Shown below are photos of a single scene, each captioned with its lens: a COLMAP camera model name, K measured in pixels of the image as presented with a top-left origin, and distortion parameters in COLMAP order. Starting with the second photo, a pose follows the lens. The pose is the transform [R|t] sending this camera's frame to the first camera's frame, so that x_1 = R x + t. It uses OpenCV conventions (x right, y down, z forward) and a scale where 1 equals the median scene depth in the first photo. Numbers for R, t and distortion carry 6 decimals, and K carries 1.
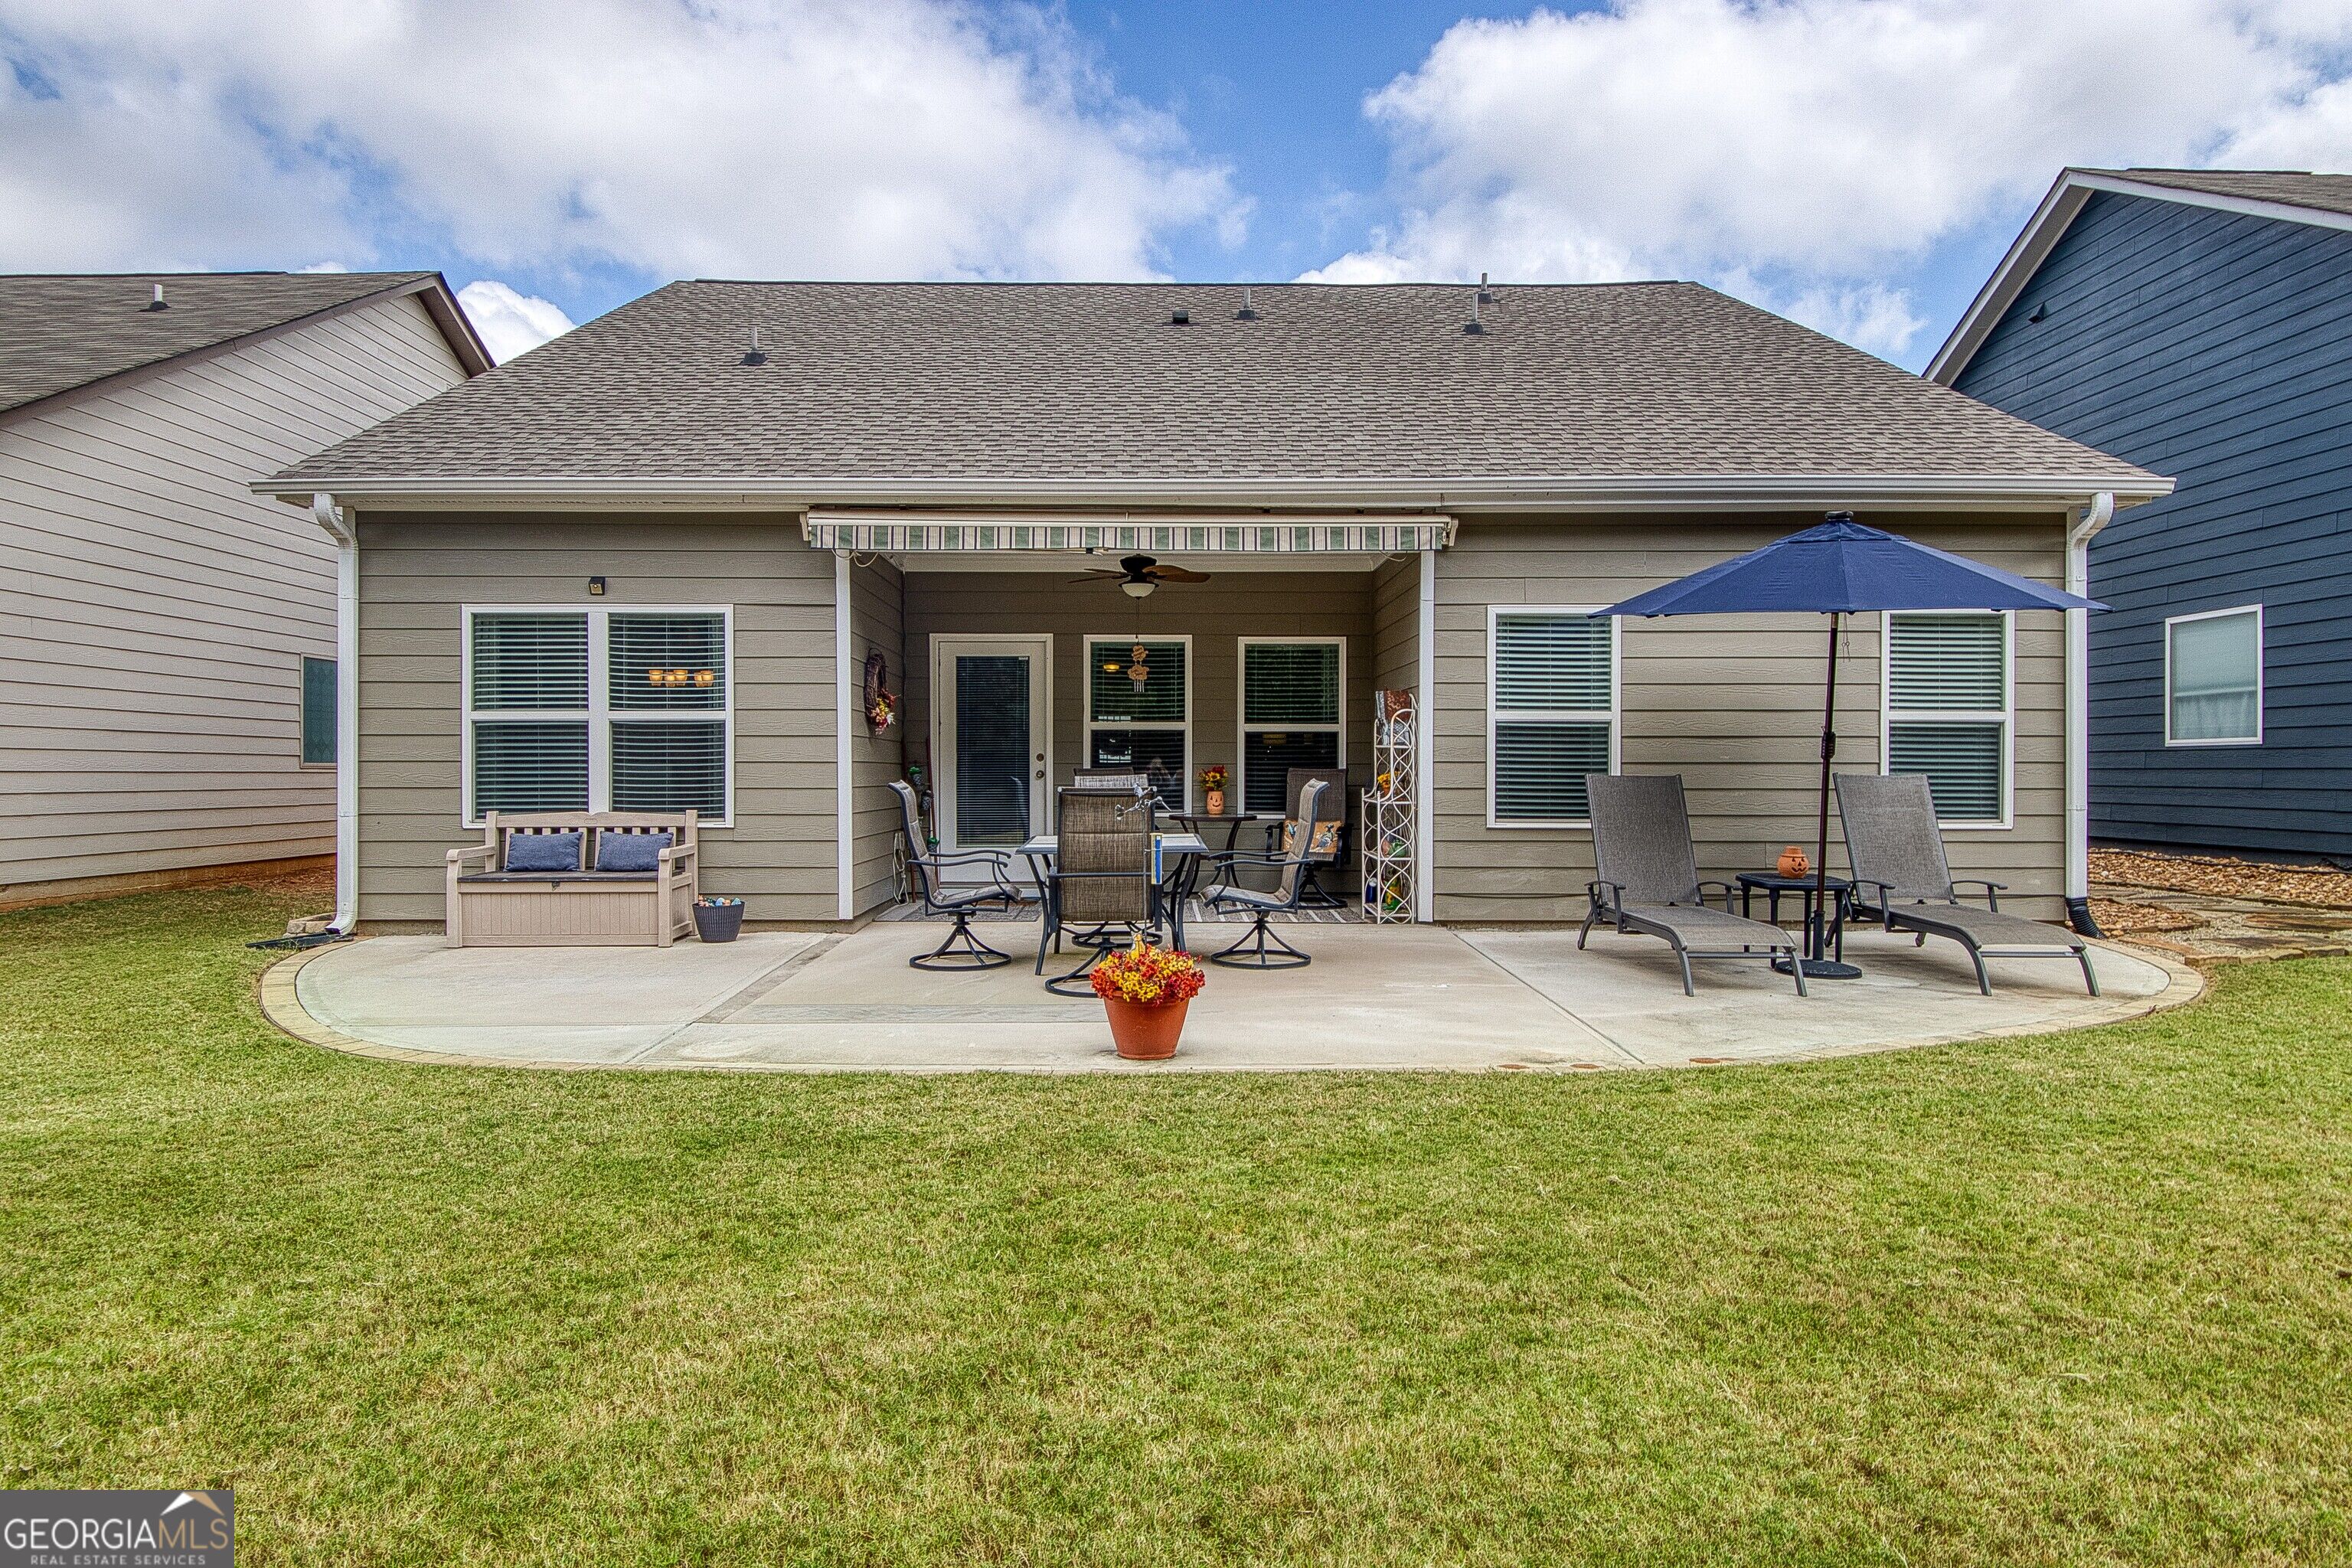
lens RADIAL K [[1427.5, 0, 1173.9], [0, 1427.5, 785.8], [0, 0, 1]] dist [0.003968, -0.035545]
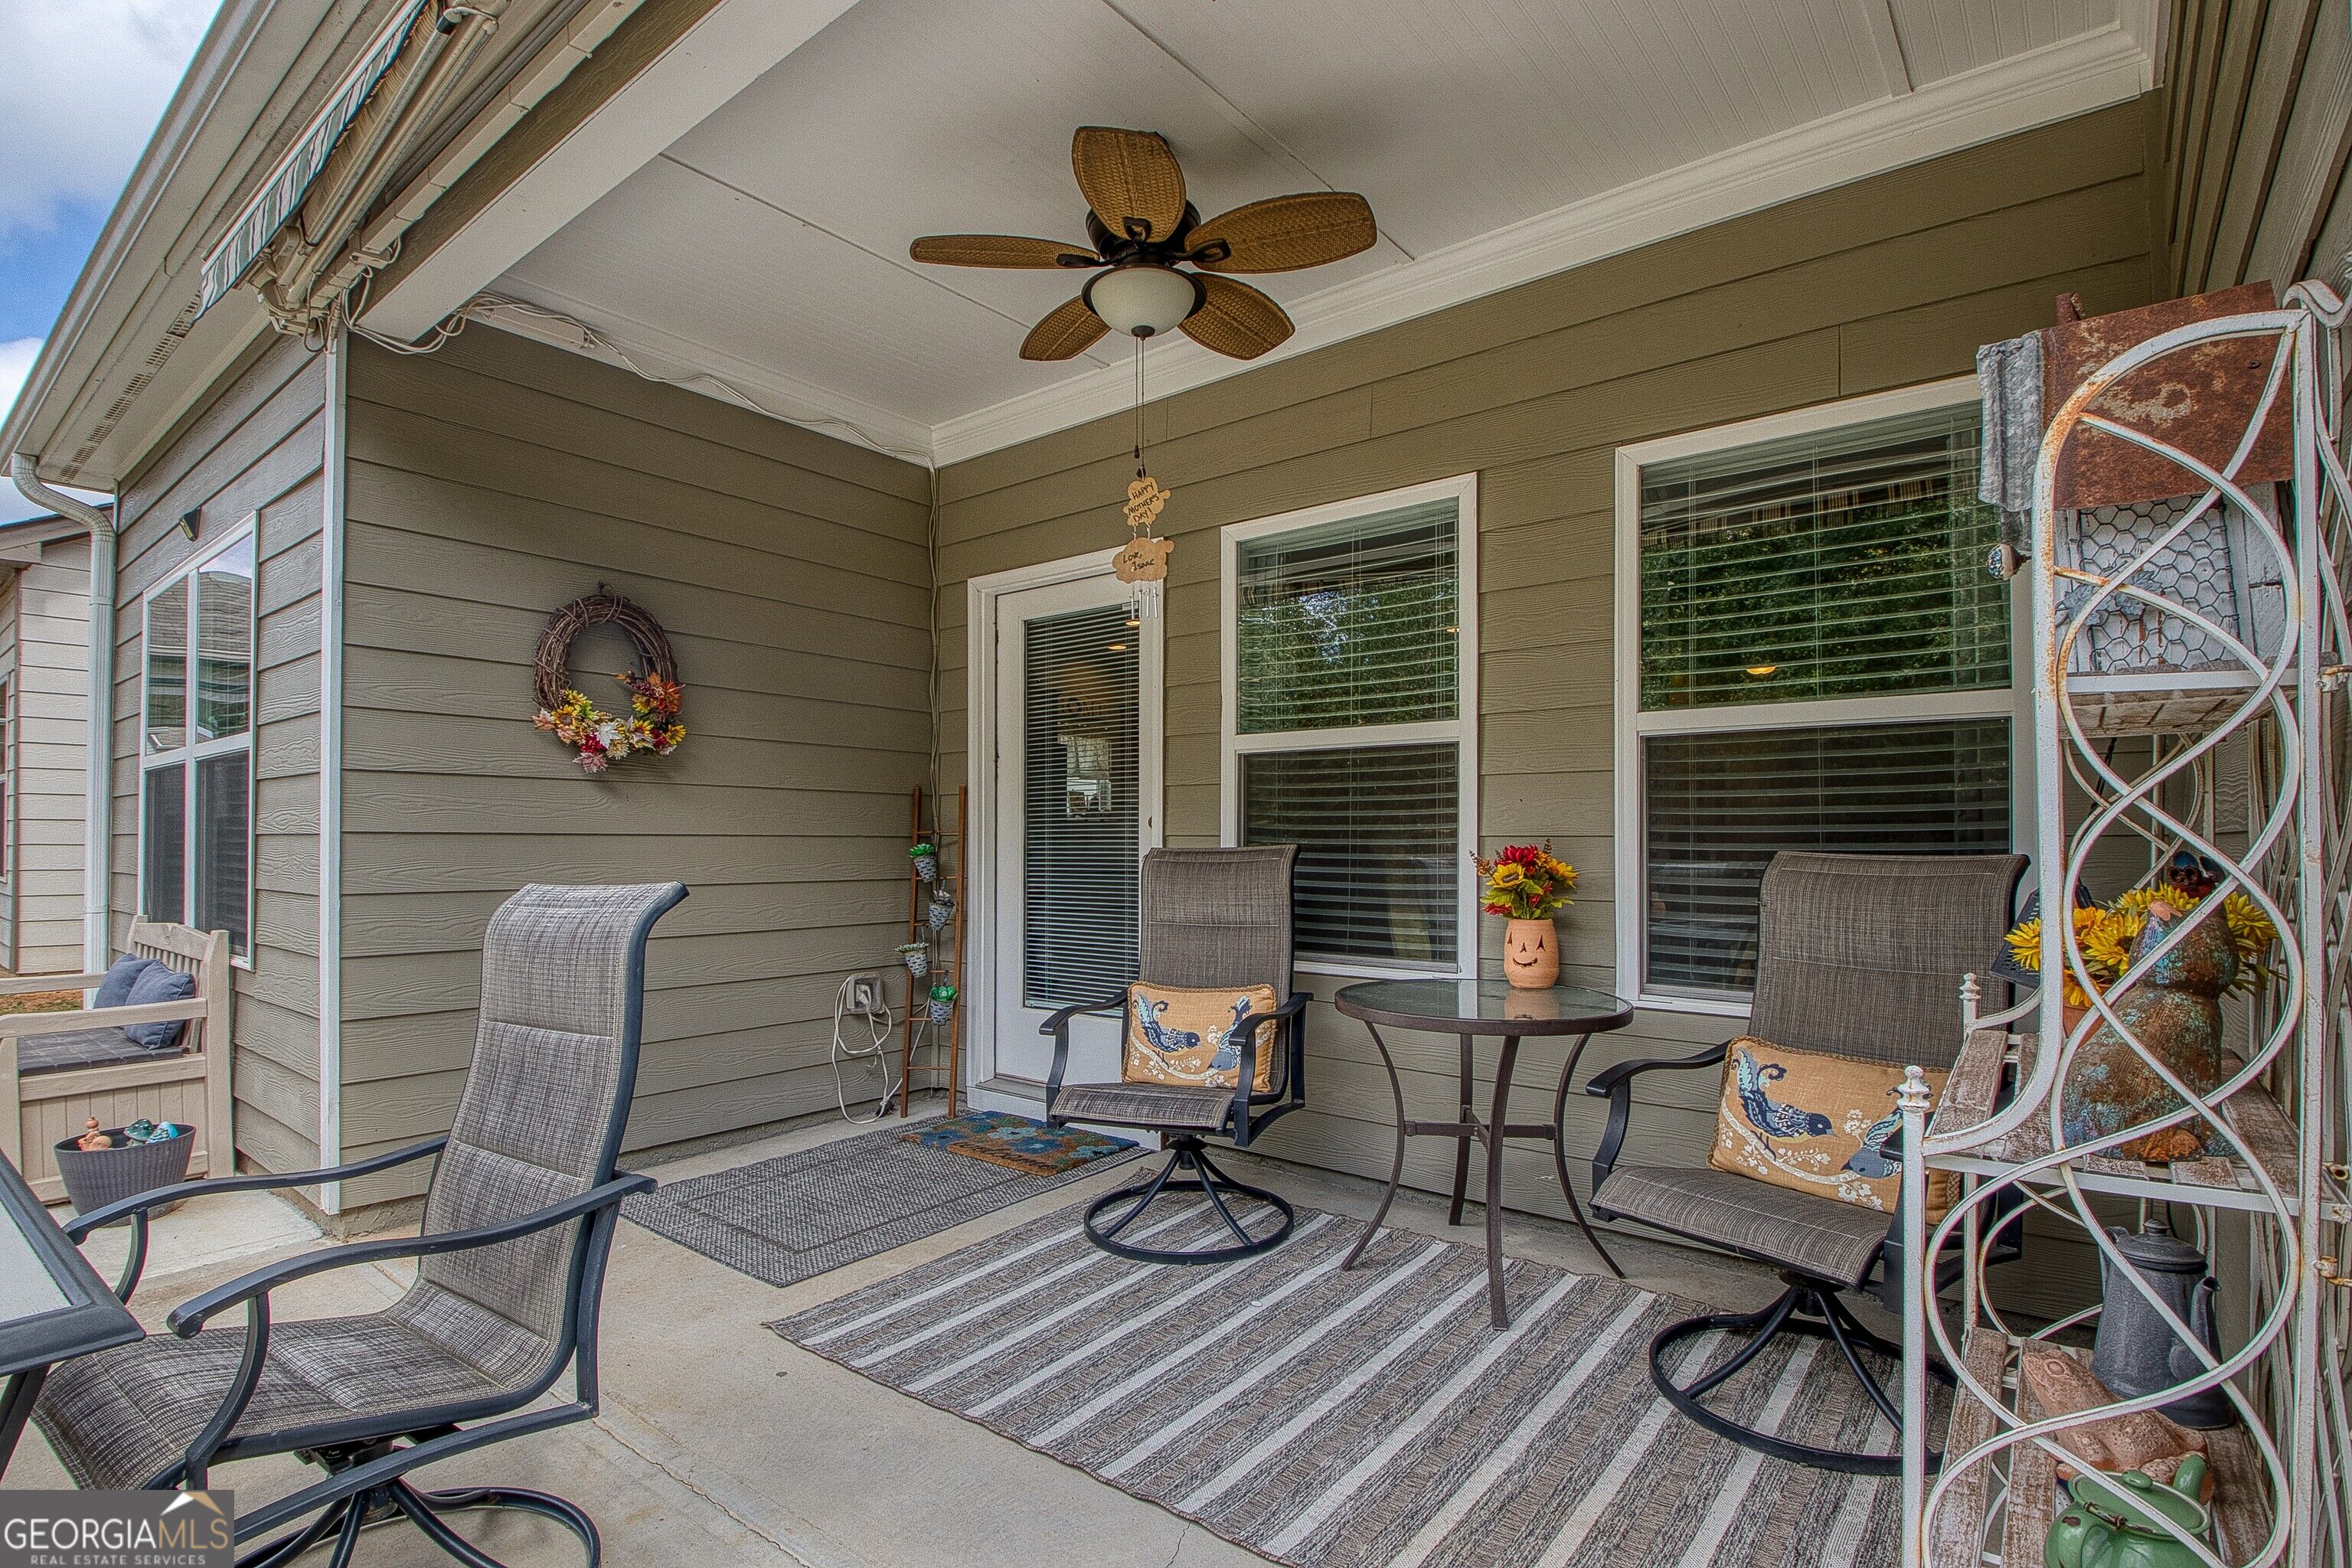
lens RADIAL K [[1109.8, 0, 1172.2], [0, 1109.8, 845.9], [0, 0, 1]] dist [0.000332, -0.000095]
pose [[0.775619, -0.005594, -0.631176, 0.151445], [-0.002674, 0.999923, -0.012148, -0.011161], [0.631195, 0.011110, 0.775544, 0.881188]]
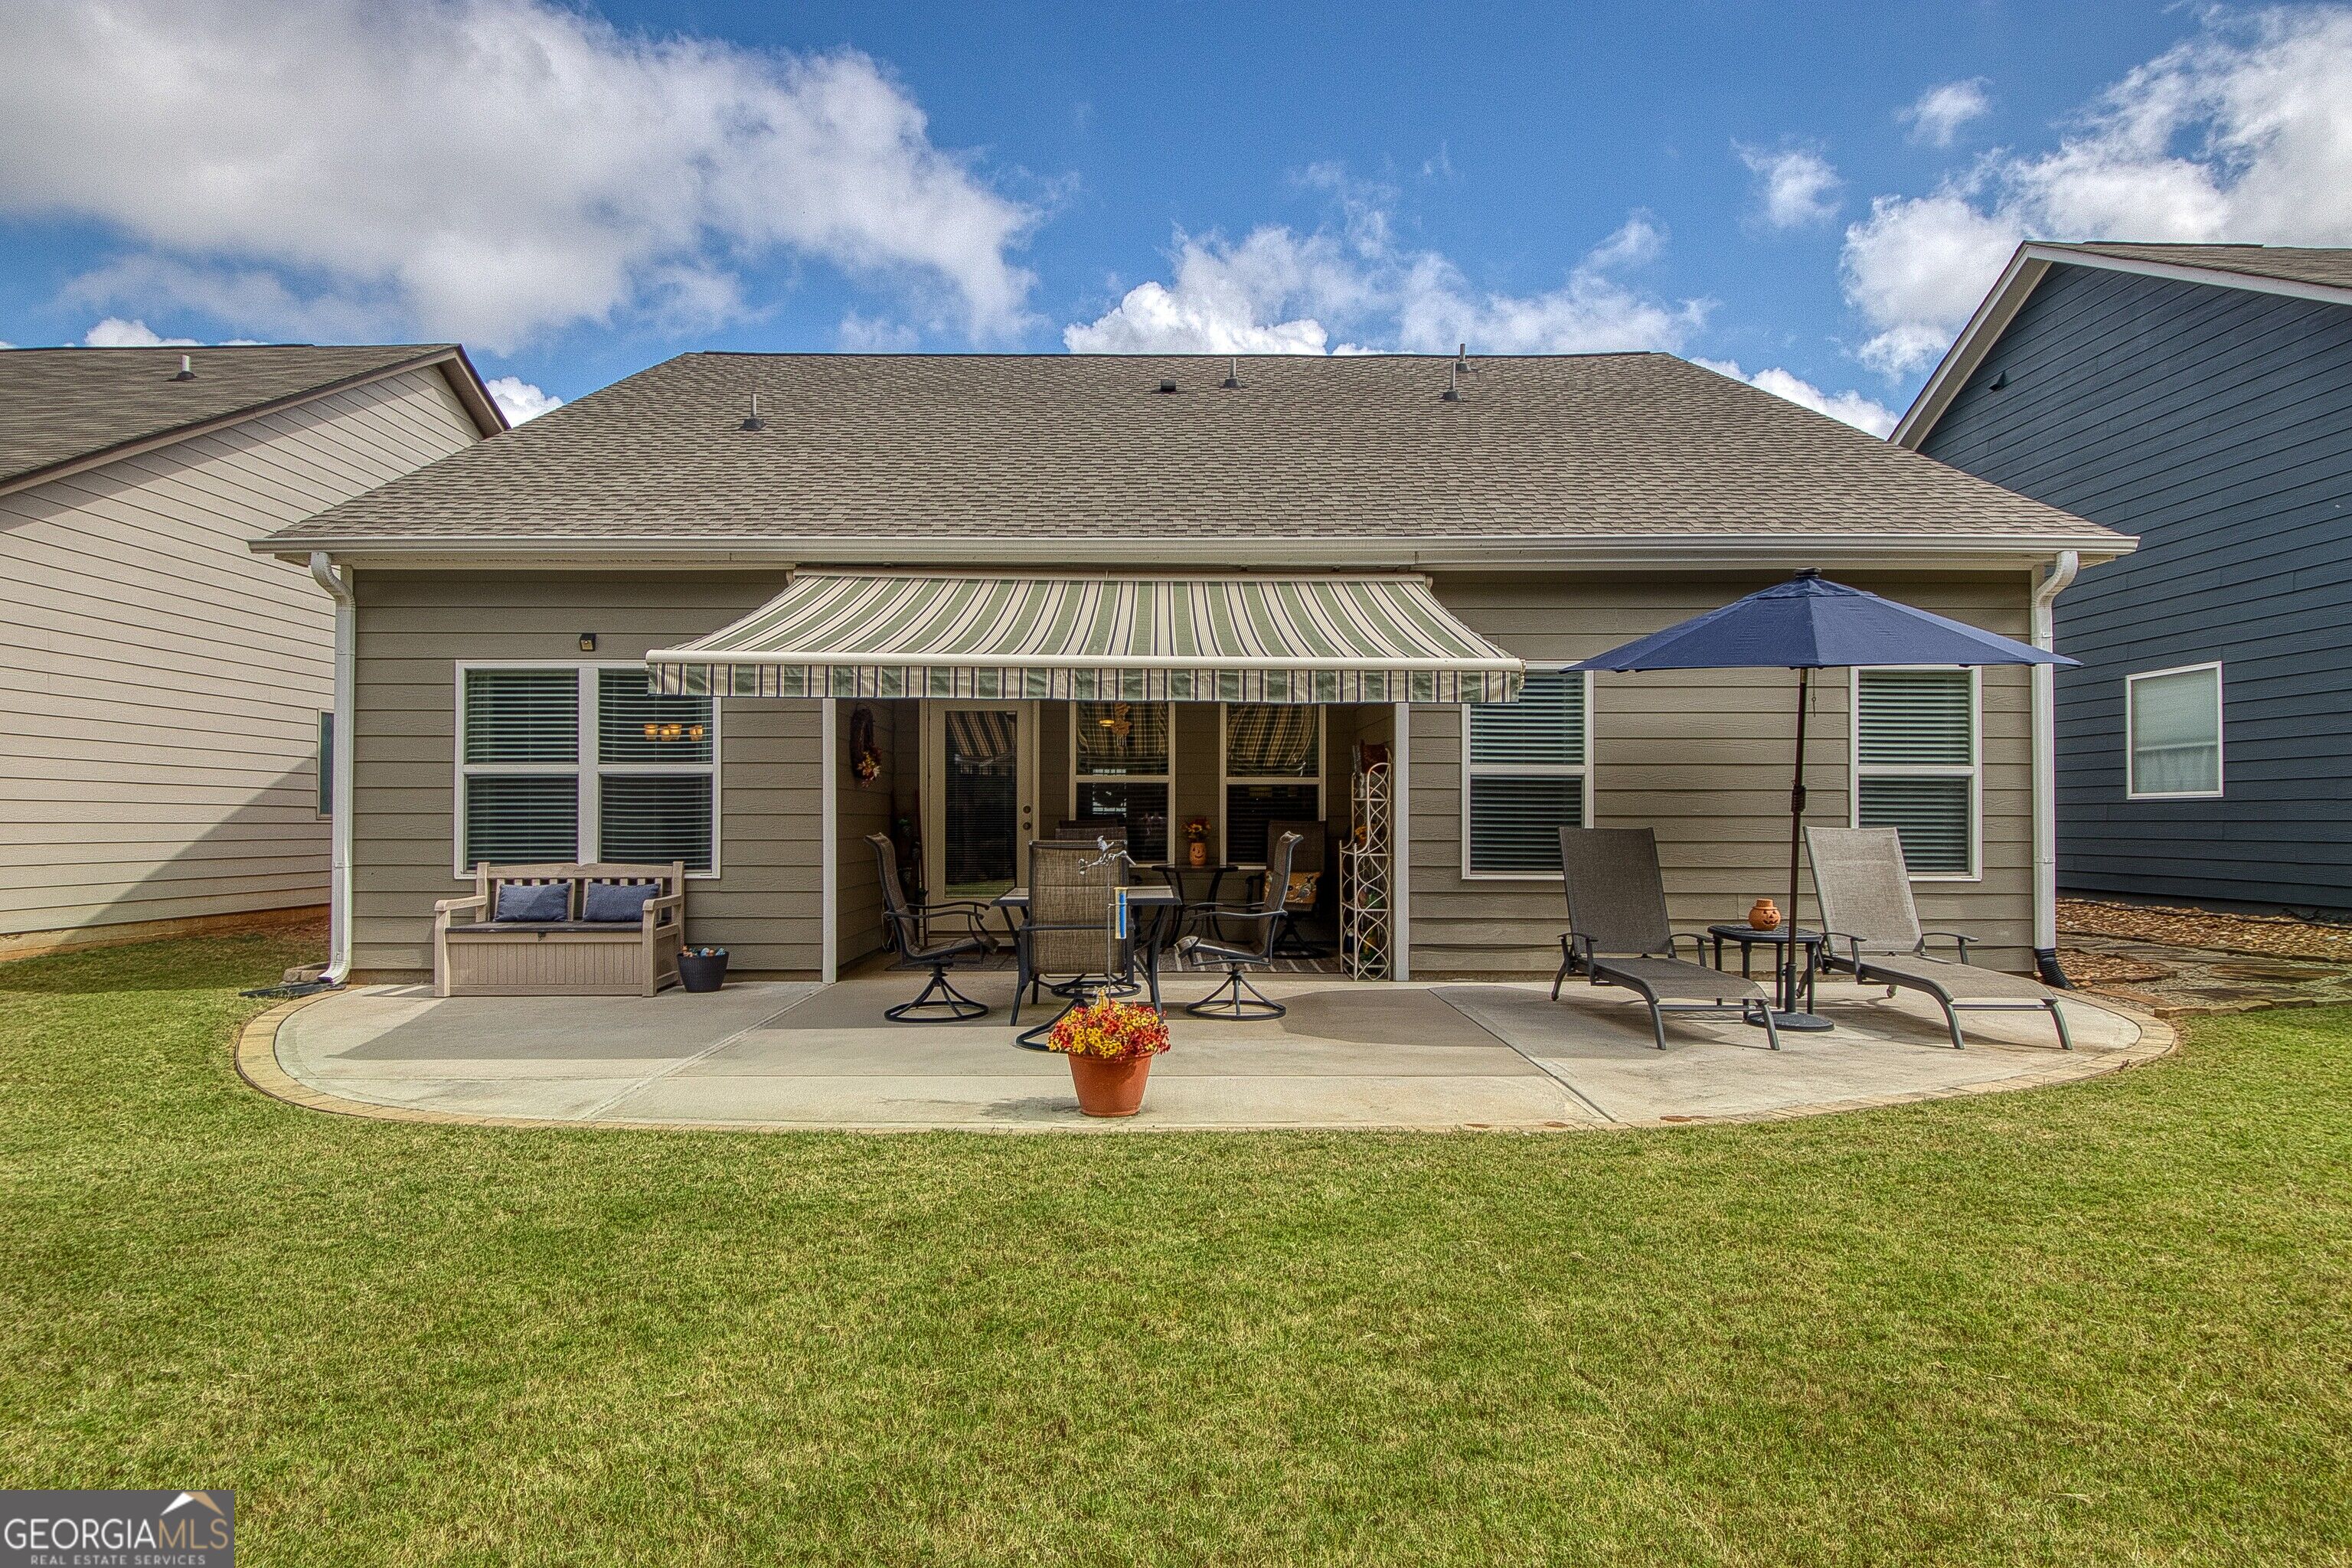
lens RADIAL K [[1321.2, 0, 1174.9], [0, 1321.2, 809.5], [0, 0, 1]] dist [-0.000822, -0.028676]
pose [[0.999936, 0.001040, -0.011275, 0.027672], [-0.001241, 0.999841, -0.017786, -0.003896], [0.011254, 0.017798, 0.999778, 0.061420]]
